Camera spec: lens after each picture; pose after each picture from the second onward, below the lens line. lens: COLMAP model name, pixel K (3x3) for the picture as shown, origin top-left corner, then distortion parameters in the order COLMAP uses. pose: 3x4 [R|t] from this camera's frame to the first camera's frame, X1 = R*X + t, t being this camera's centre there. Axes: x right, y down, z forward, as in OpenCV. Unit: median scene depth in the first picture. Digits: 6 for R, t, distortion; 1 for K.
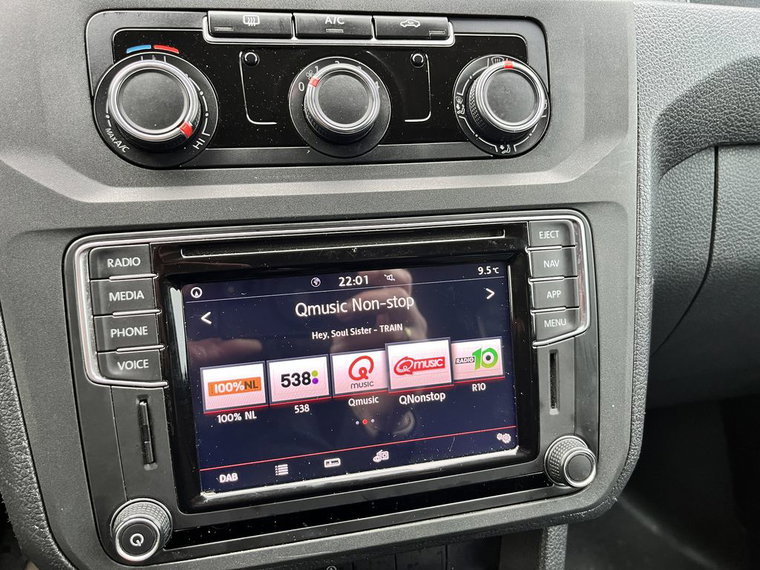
lens RADIAL K [[582.3, 0, 378.2], [0, 582.3, 289.3], [0, 0, 1]] dist [0.060278, -0.086613]
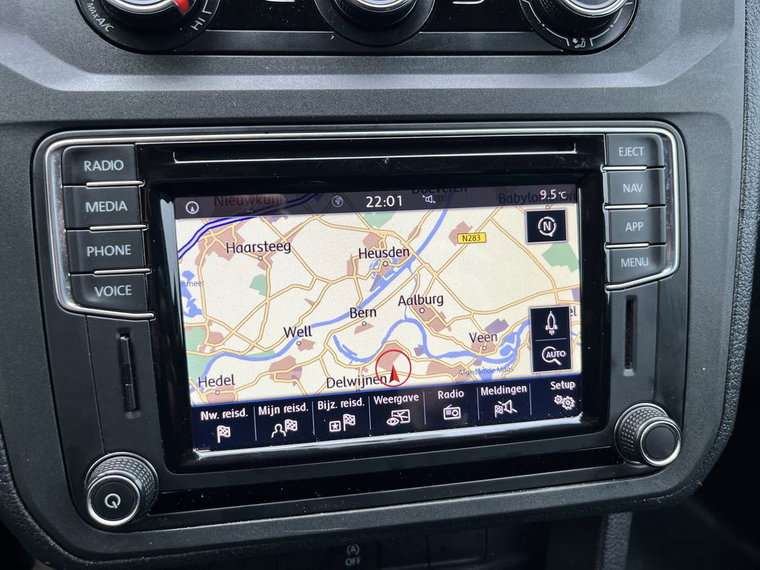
lens RADIAL K [[582.3, 0, 375.3], [0, 582.3, 285.7], [0, 0, 1]] dist [0.060278, -0.086613]
pose [[0.997391, 0.028730, -0.066229, 0.002995], [-0.026853, 0.999217, 0.029073, 0.080463], [0.067013, -0.027219, 0.997381, 0.187391]]
